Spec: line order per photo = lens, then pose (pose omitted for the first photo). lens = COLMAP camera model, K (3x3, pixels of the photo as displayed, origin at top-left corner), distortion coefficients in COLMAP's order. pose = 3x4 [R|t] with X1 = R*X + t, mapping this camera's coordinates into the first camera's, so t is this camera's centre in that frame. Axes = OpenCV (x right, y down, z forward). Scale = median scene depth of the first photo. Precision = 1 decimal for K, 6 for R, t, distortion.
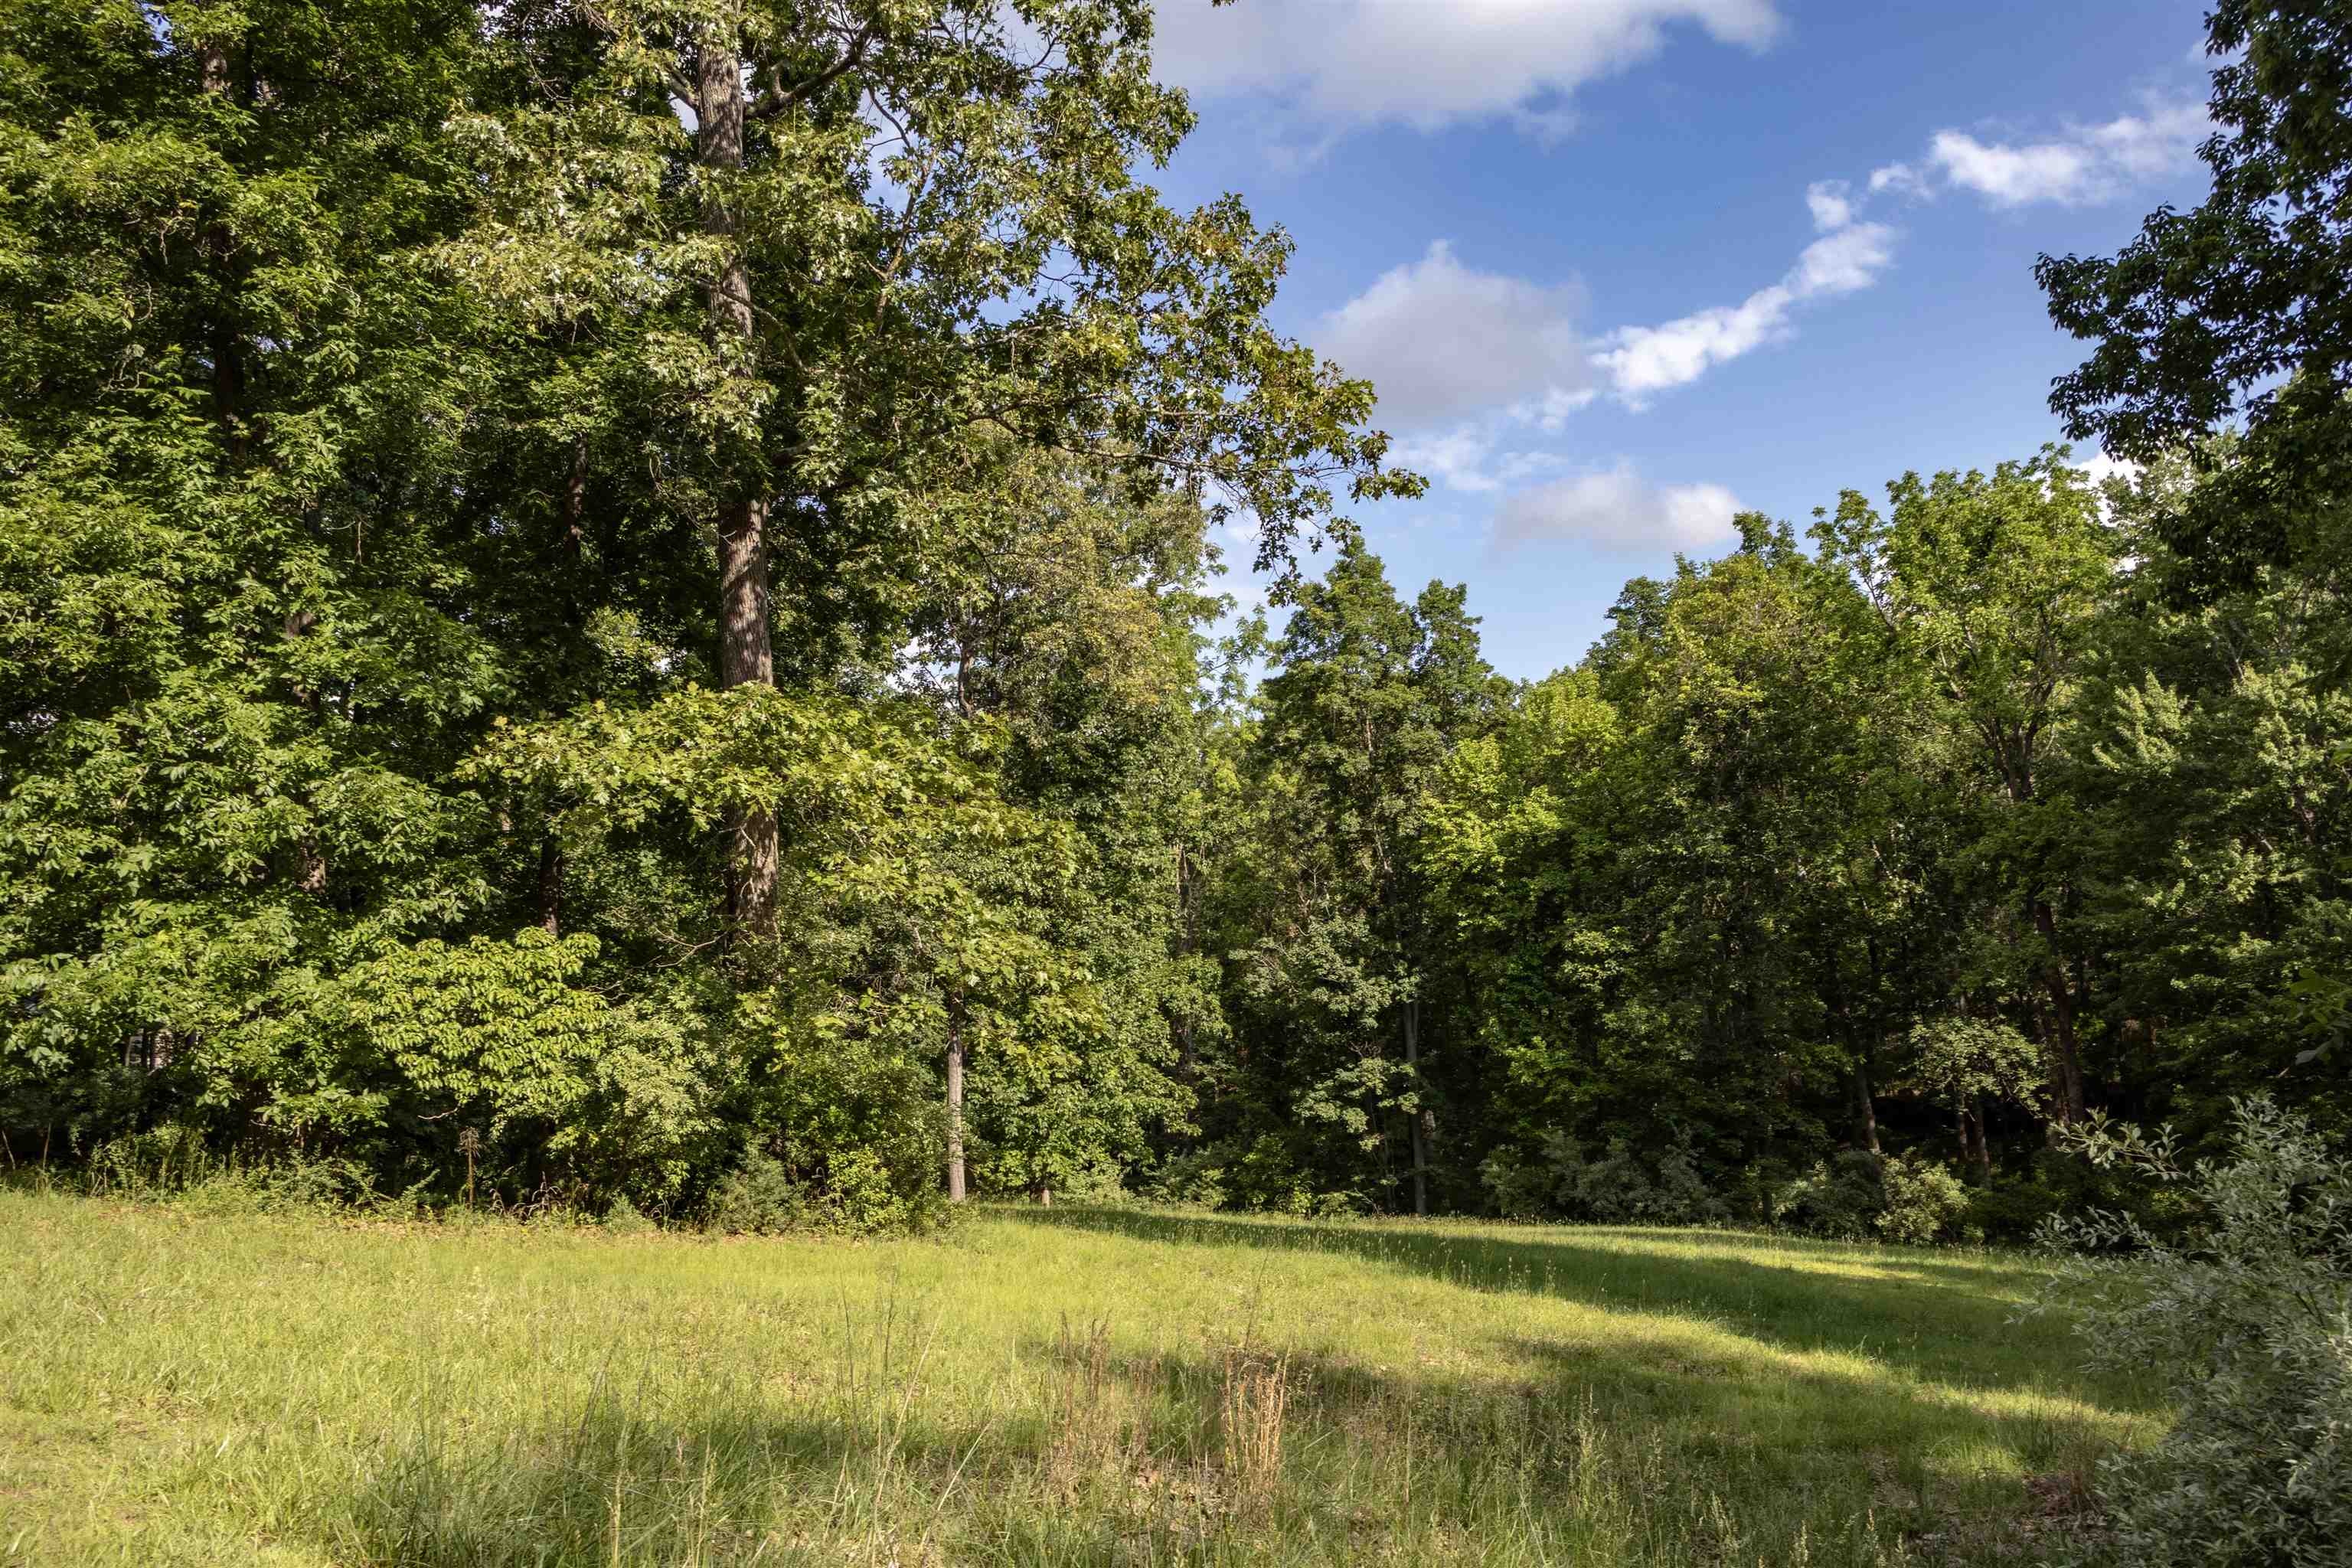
lens RADIAL K [[1932.4, 0, 1213.9], [0, 1932.4, 794.7], [0, 0, 1]] dist [0.038286, -0.001161]
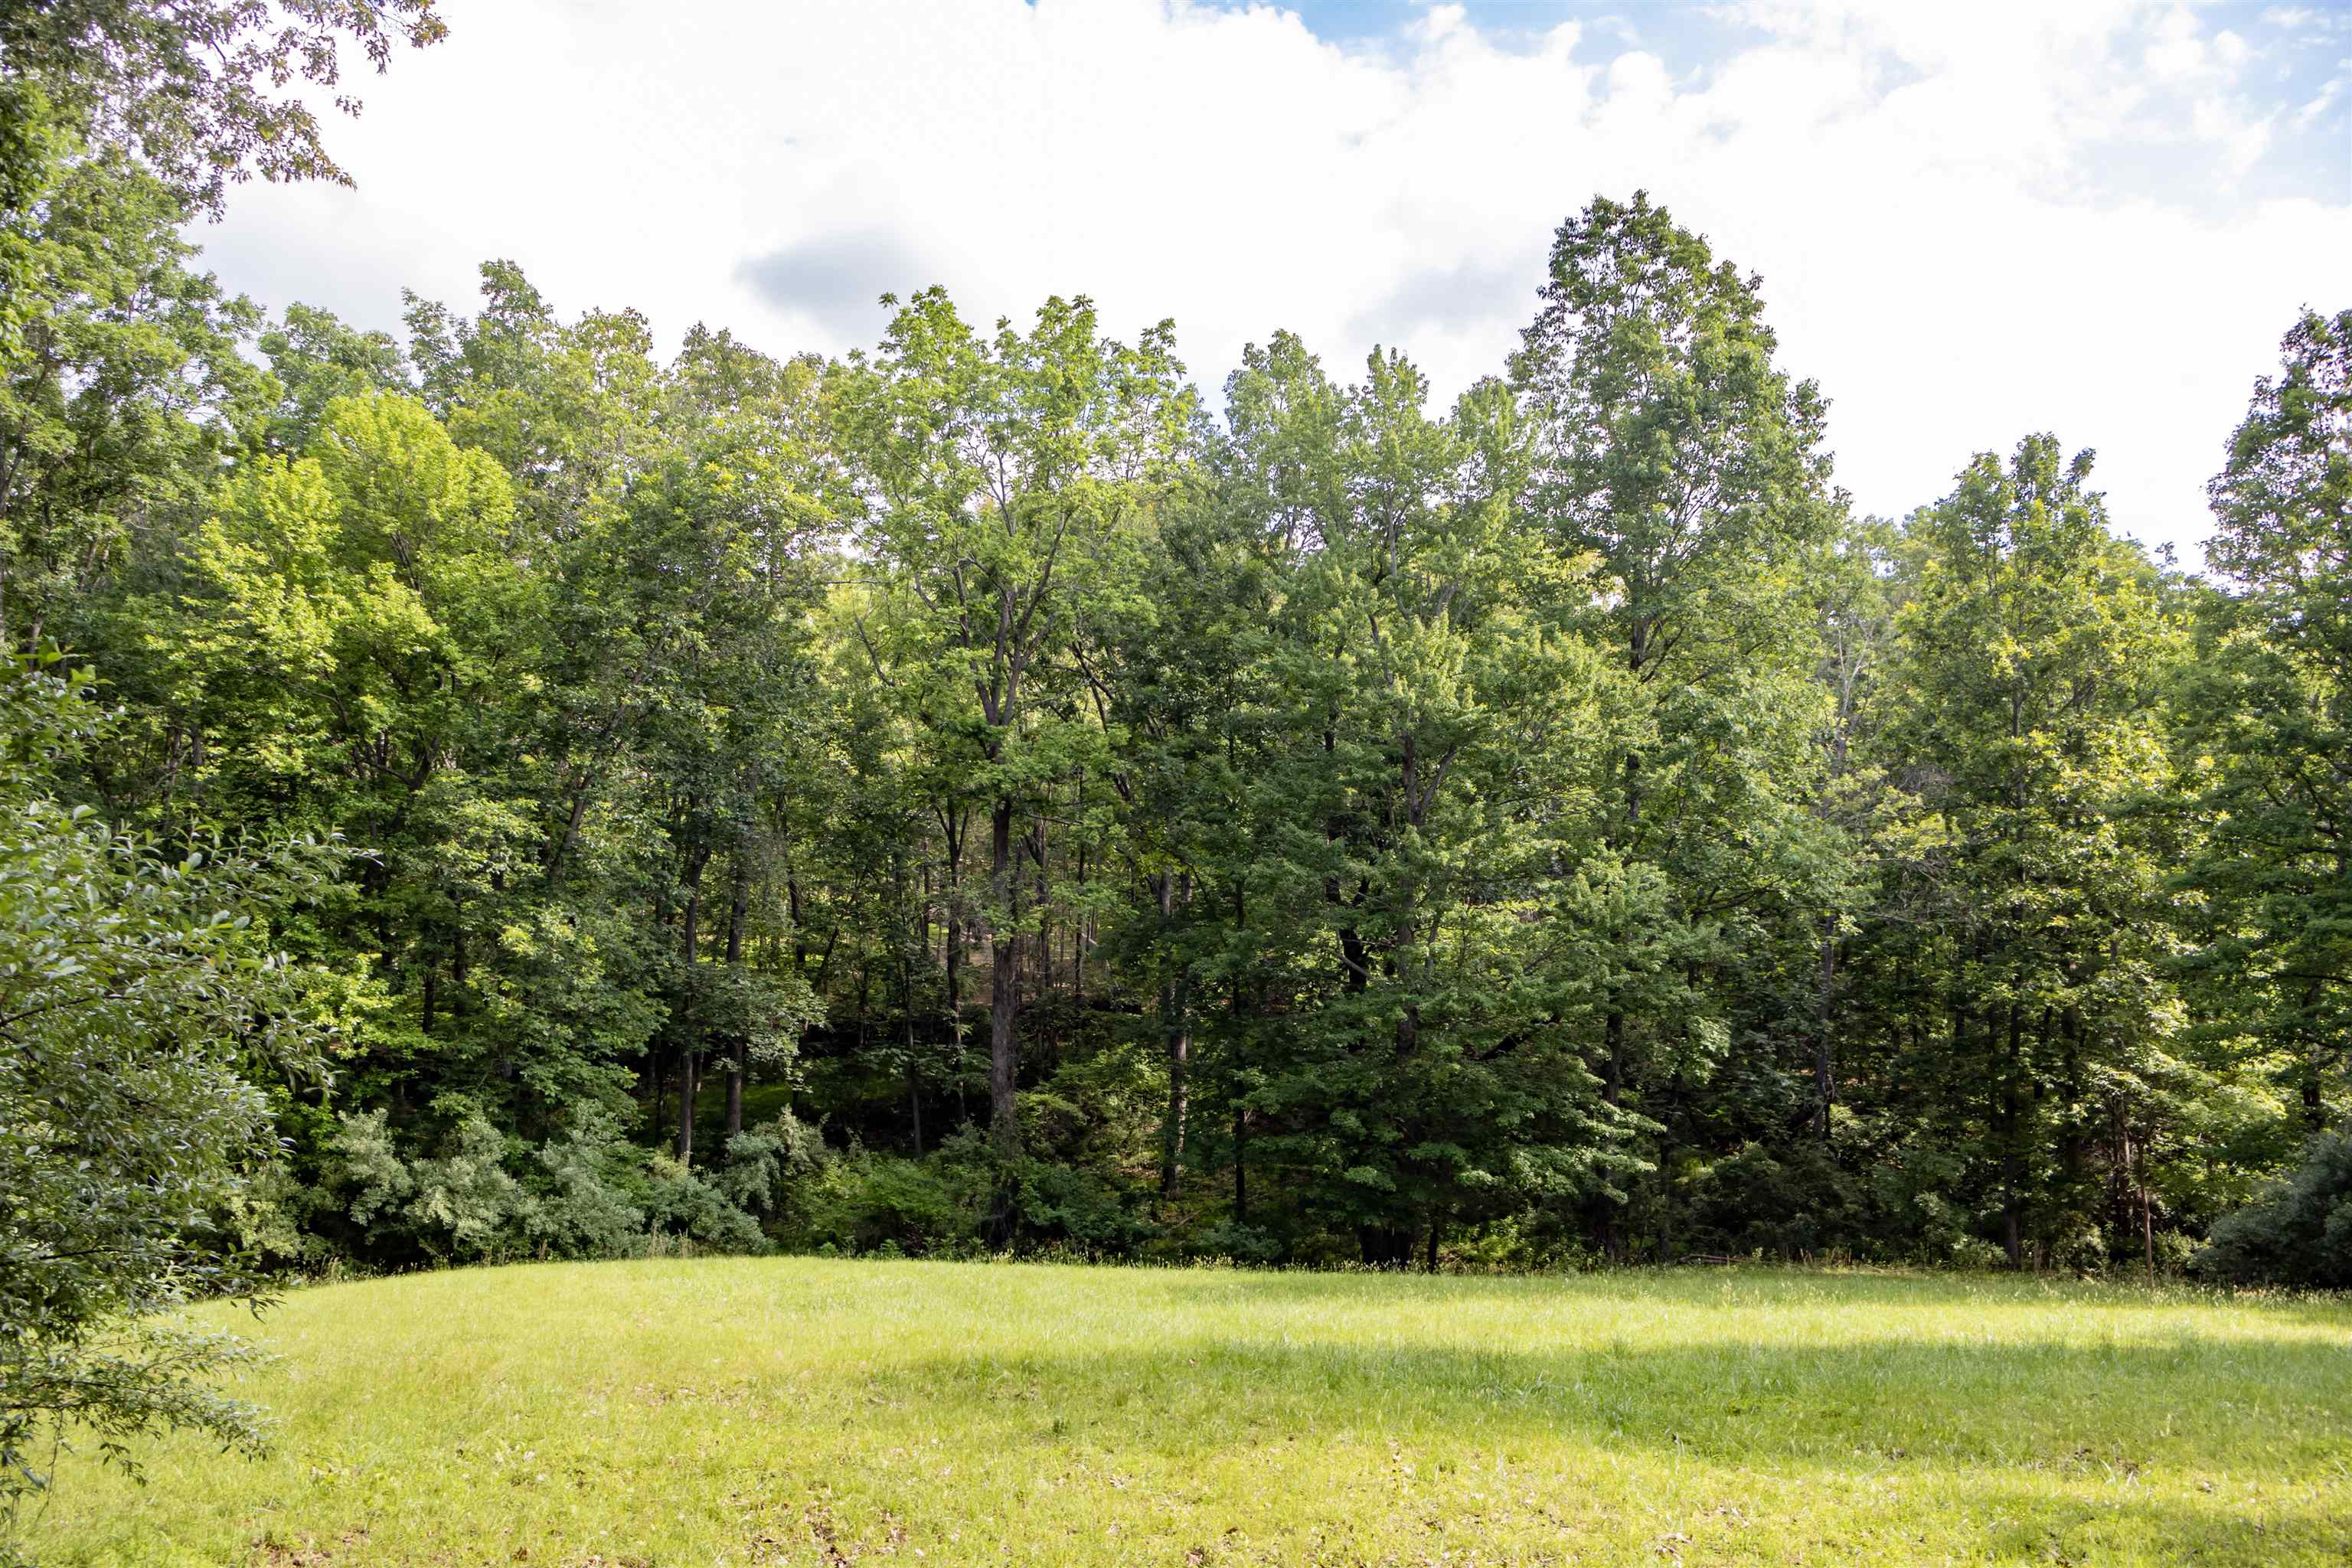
lens RADIAL K [[1973.9, 0, 1172.6], [0, 1973.9, 765.0], [0, 0, 1]] dist [0.013182, -0.005967]
pose [[0.480152, 0.146118, 0.864930, -0.288680], [-0.159893, 0.984088, -0.077487, 0.078642], [-0.862490, -0.101091, 0.495875, 0.511501]]
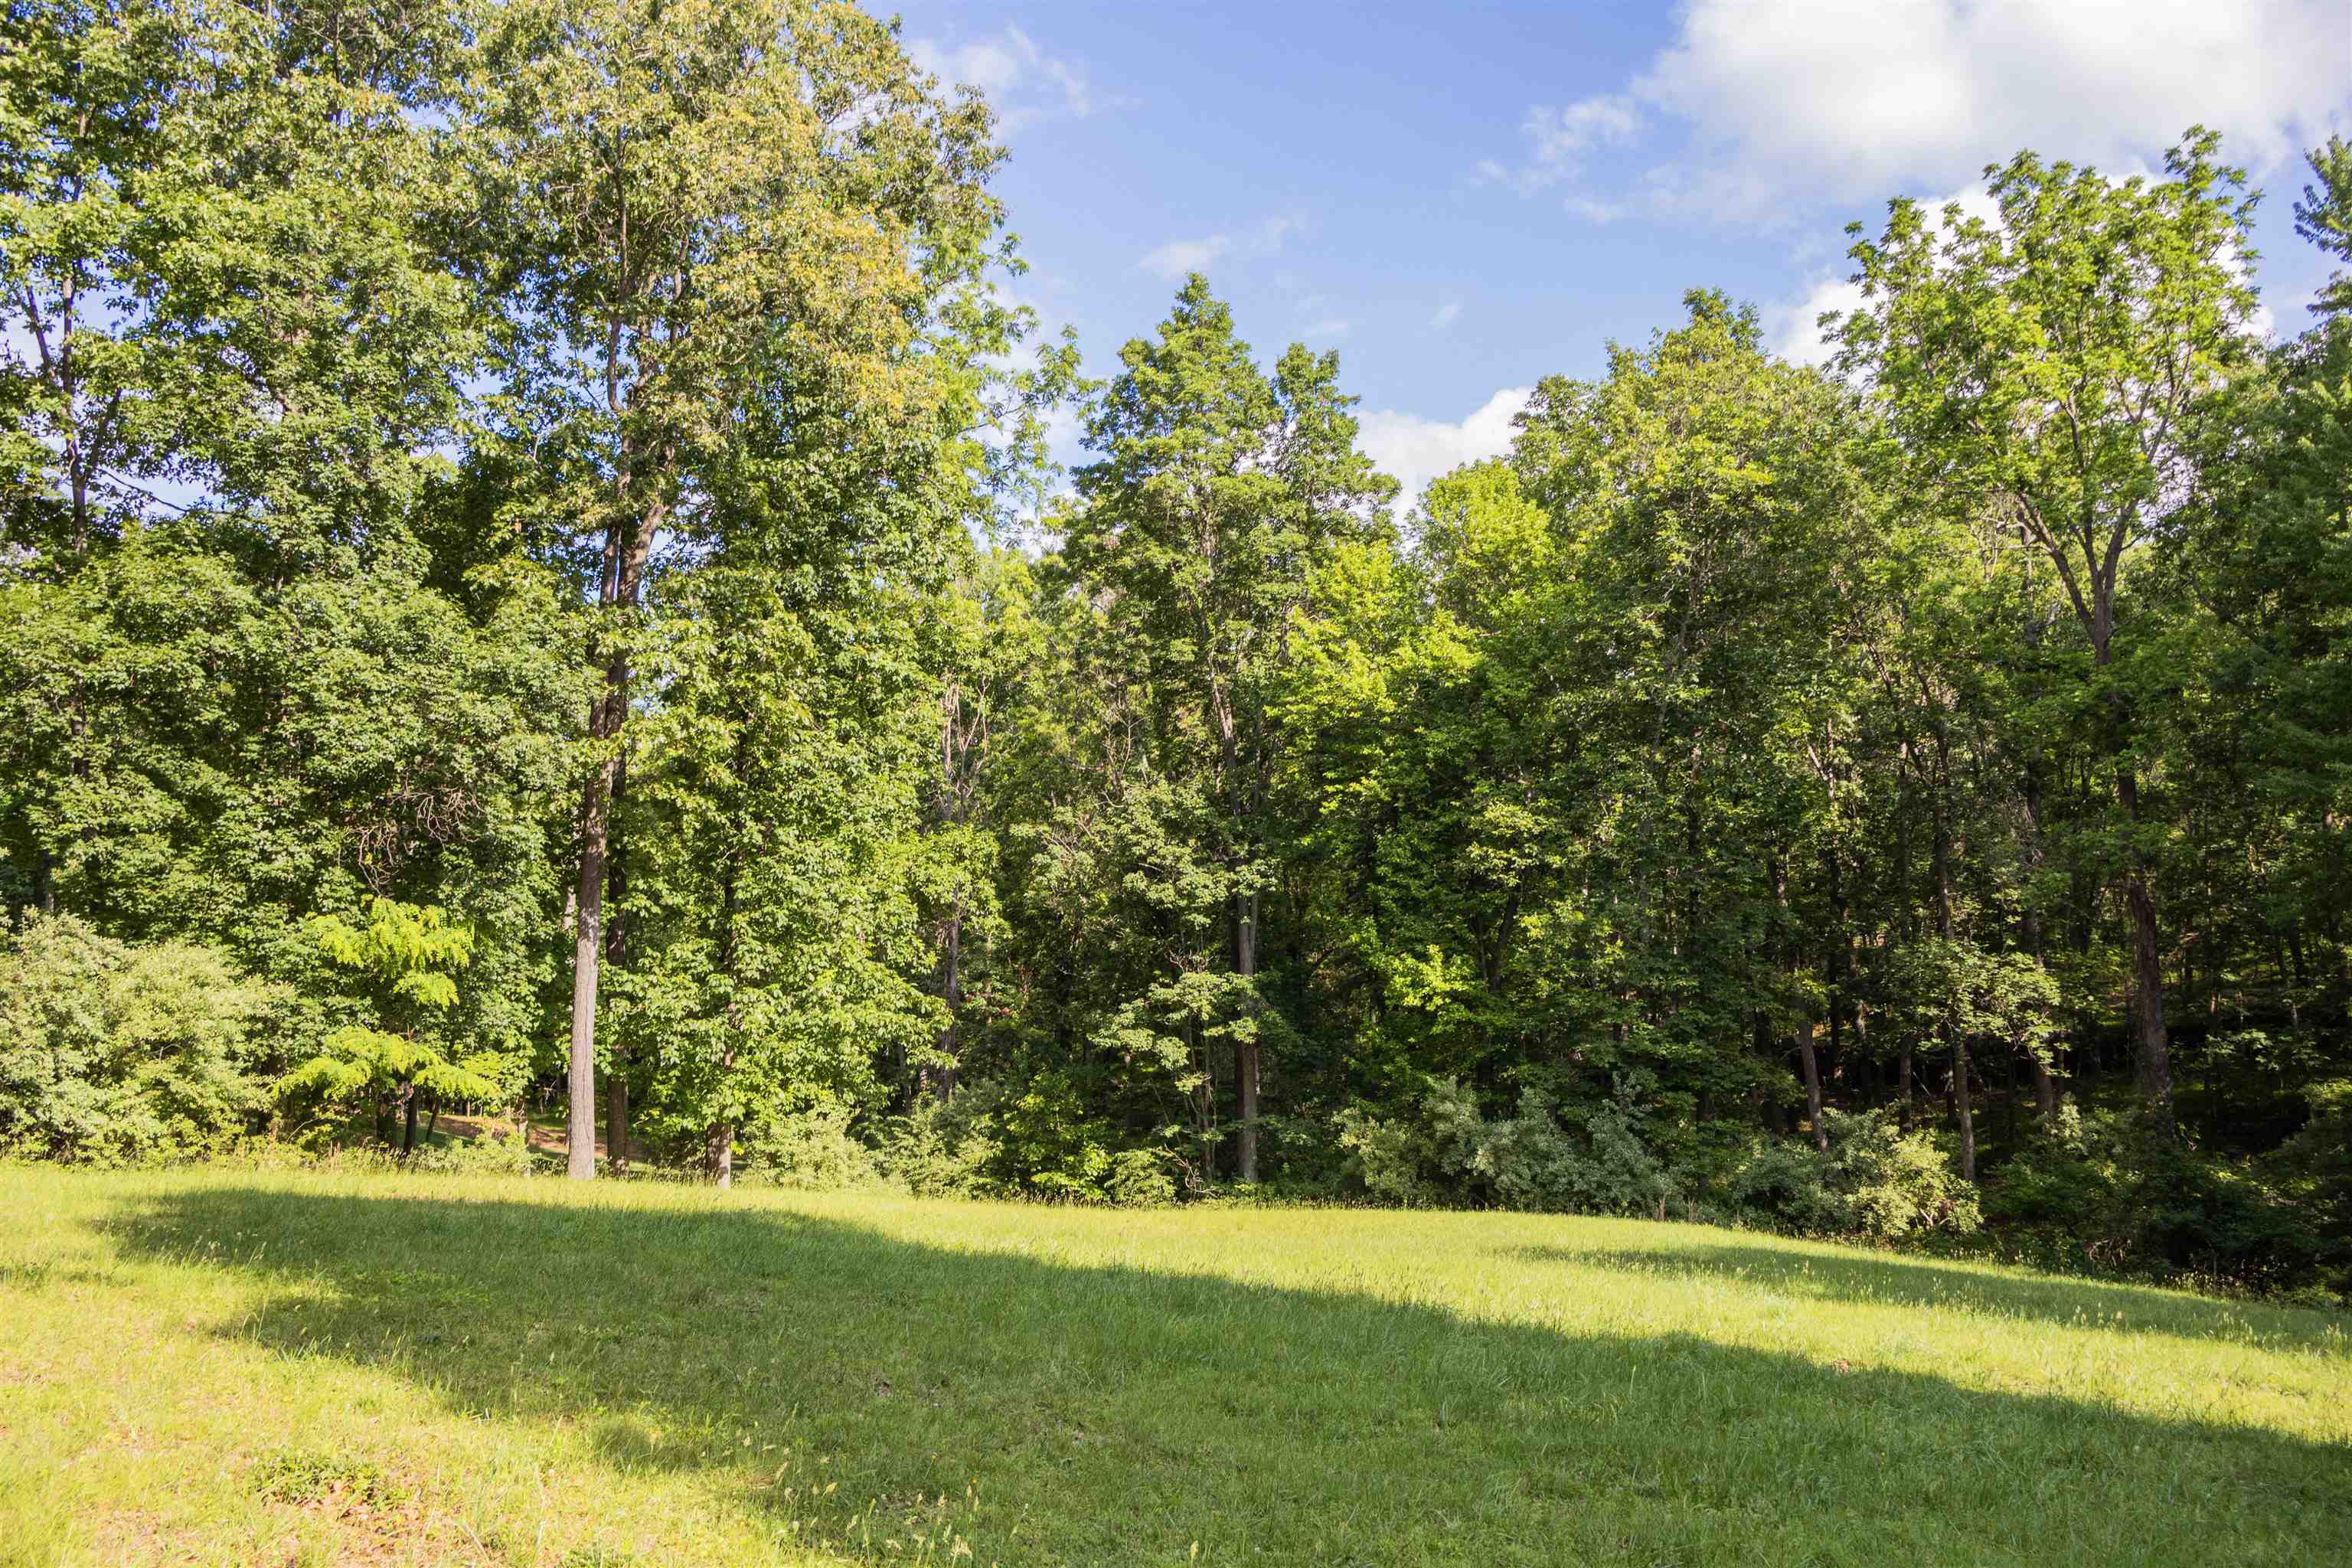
lens RADIAL K [[1944.0, 0, 1177.6], [0, 1944.0, 773.1], [0, 0, 1]] dist [-0.000758, -0.005827]
pose [[0.995324, 0.040540, 0.087675, 0.006700], [-0.042624, 0.998848, 0.022028, 0.051409], [-0.086681, -0.025662, 0.995906, 0.302715]]
